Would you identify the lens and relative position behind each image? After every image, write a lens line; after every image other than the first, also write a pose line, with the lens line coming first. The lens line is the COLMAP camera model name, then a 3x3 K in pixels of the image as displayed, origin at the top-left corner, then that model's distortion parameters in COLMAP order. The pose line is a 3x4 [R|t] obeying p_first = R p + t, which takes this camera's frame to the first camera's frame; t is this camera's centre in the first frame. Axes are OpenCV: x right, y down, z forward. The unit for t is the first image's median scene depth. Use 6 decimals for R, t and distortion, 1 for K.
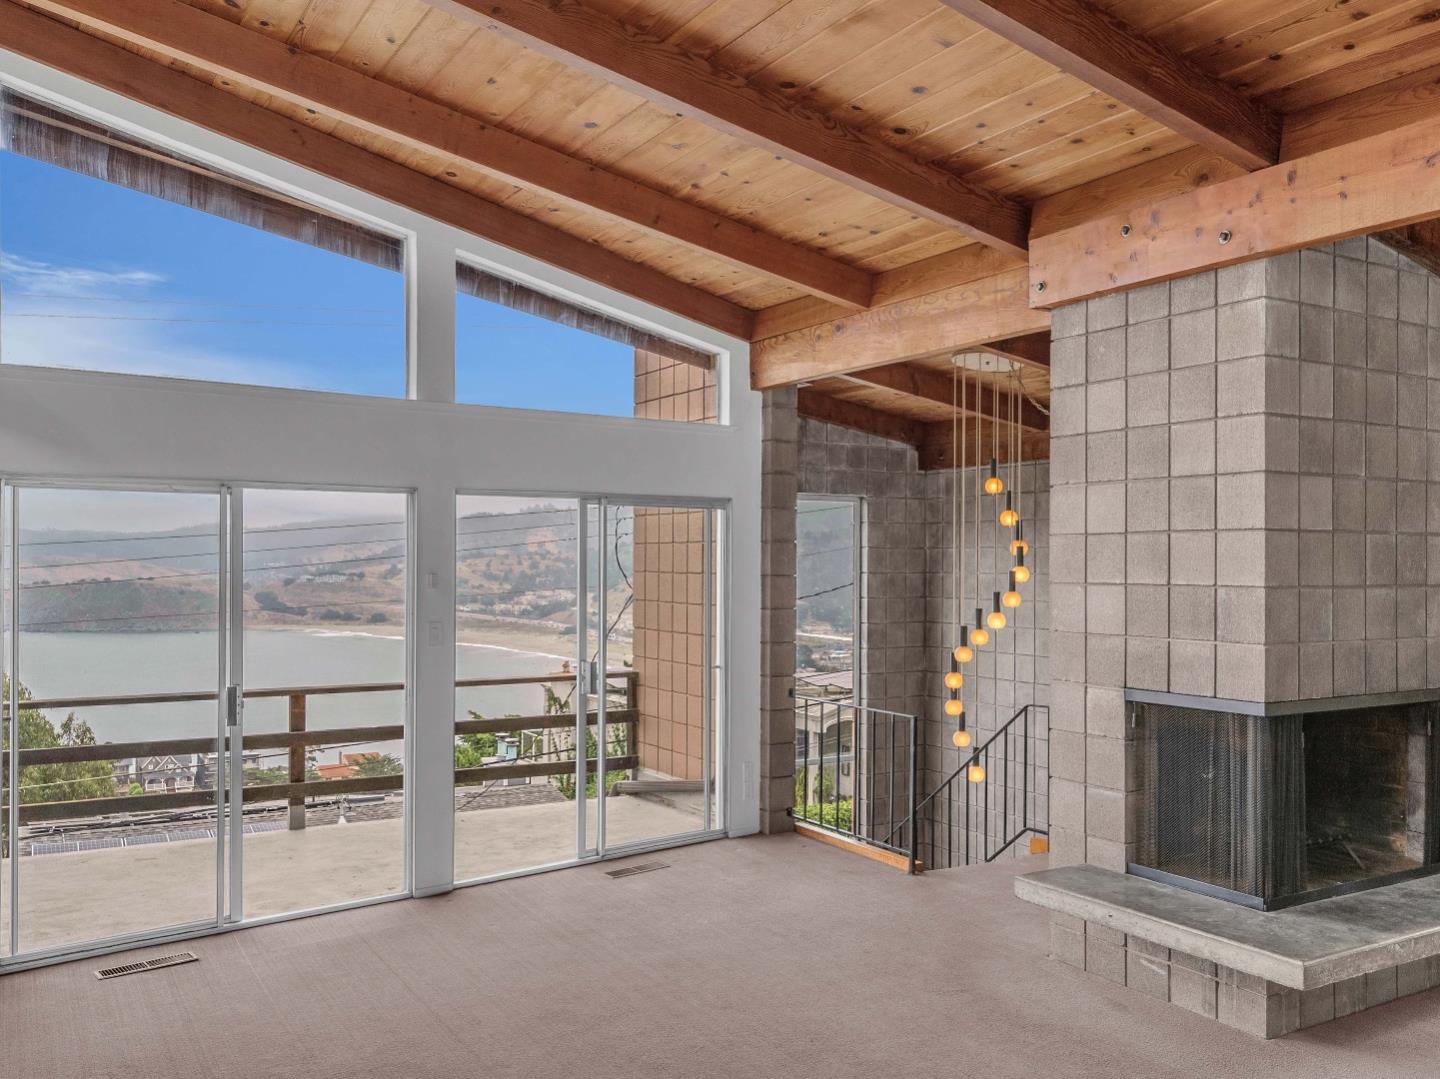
lens RADIAL K [[1219.5, 0, 706.0], [0, 1219.5, 568.8], [0, 0, 1]] dist [0.005532, -0.007963]
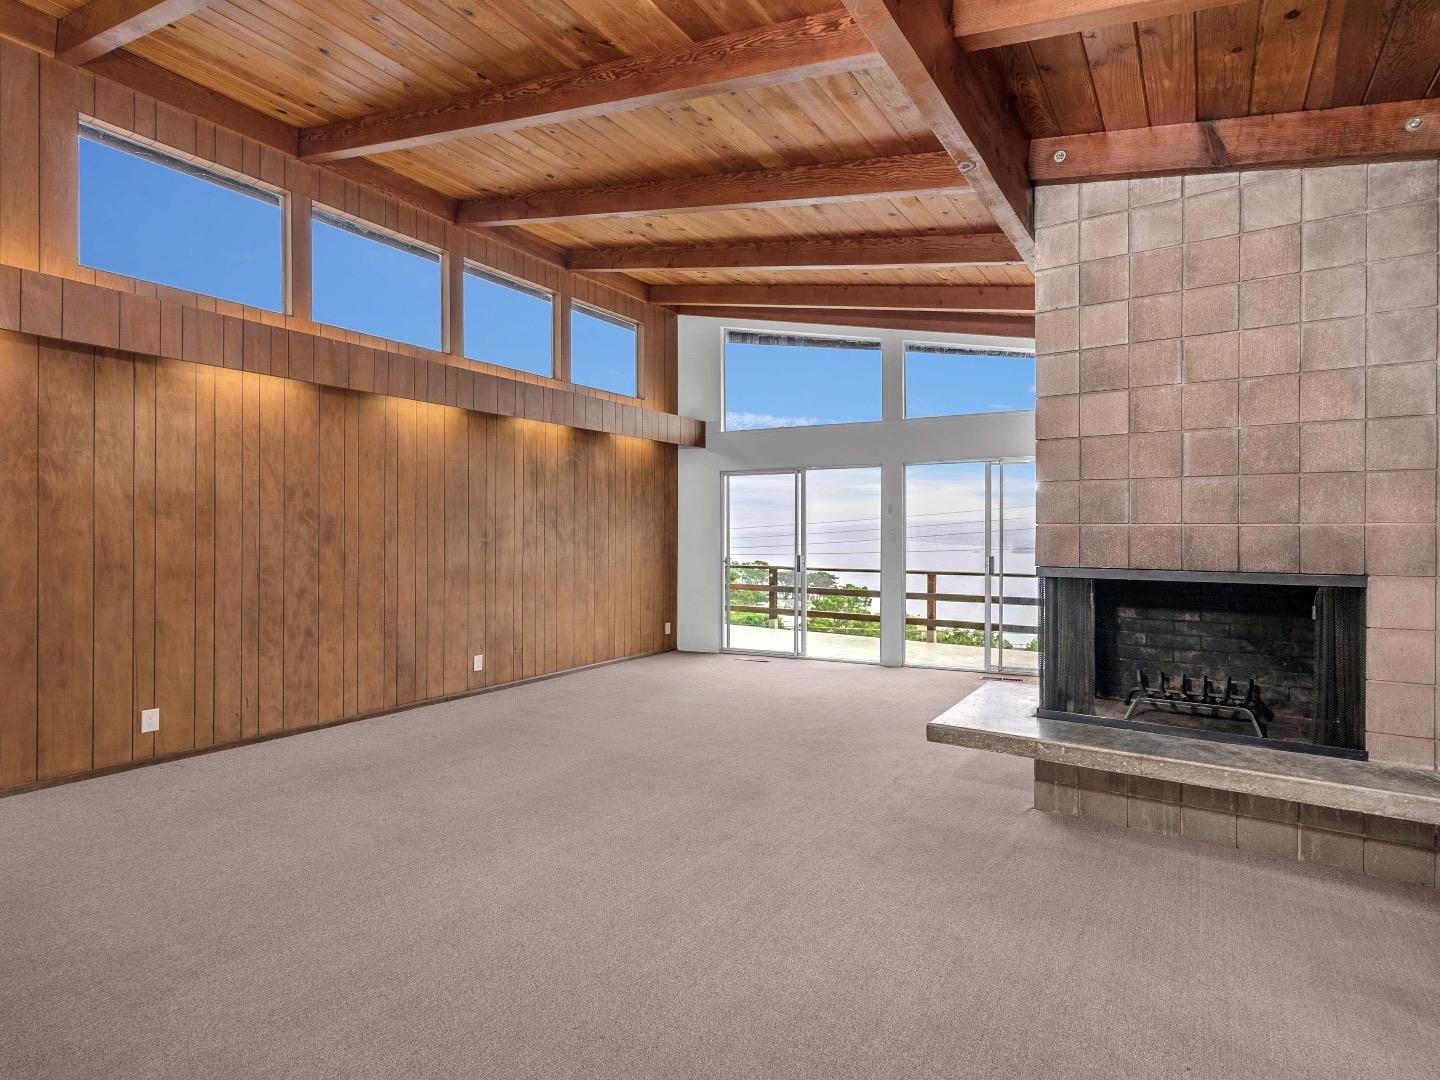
lens RADIAL K [[733.0, 0, 728.4], [0, 733.0, 531.3], [0, 0, 1]] dist [-0.003606, 0.001944]
pose [[0.444033, -0.006107, -0.895990, 0.912575], [-0.001628, 0.999970, -0.007623, 0.067536], [0.896009, 0.004843, 0.444009, 0.283583]]
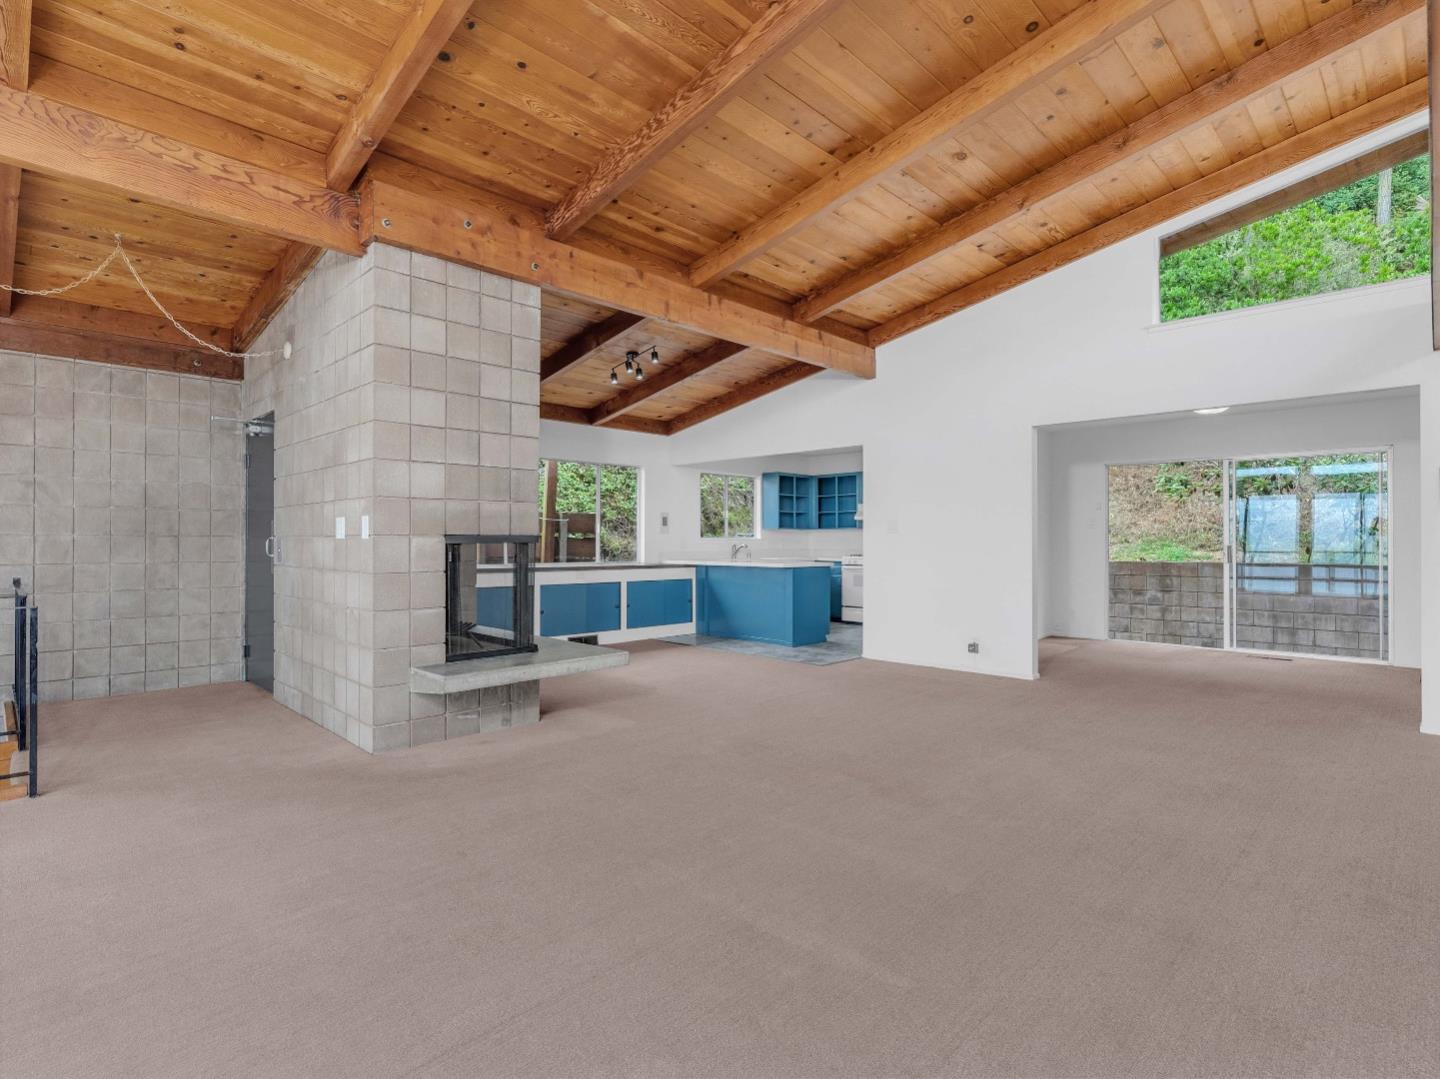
lens RADIAL K [[733.0, 0, 727.4], [0, 733.0, 535.9], [0, 0, 1]] dist [-0.003606, 0.001944]
pose [[-0.258878, -0.000574, 0.965910, -0.571505], [0.000876, 0.999999, 0.000829, 0.095929], [-0.965910, 0.001061, -0.258877, 0.883845]]
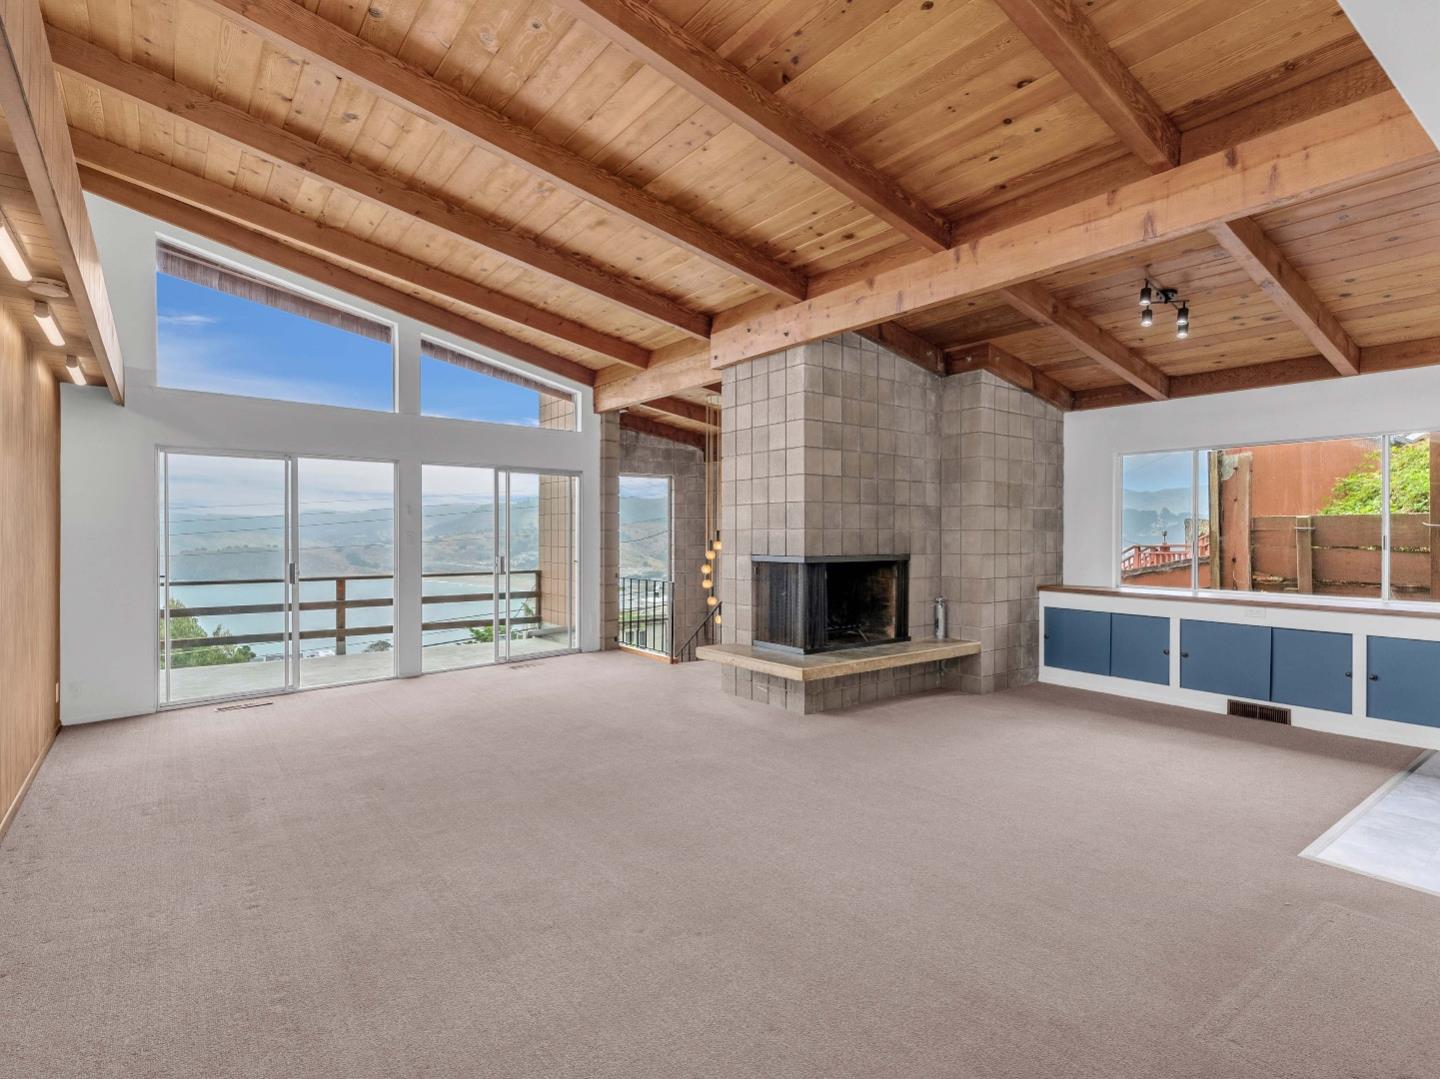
lens RADIAL K [[733.0, 0, 713.9], [0, 733.0, 536.5], [0, 0, 1]] dist [-0.003606, 0.001944]
pose [[0.993454, -0.005654, 0.114094, 0.137773], [0.005493, 0.999983, 0.001724, 0.063054], [-0.114102, -0.001086, 0.993468, -0.207564]]
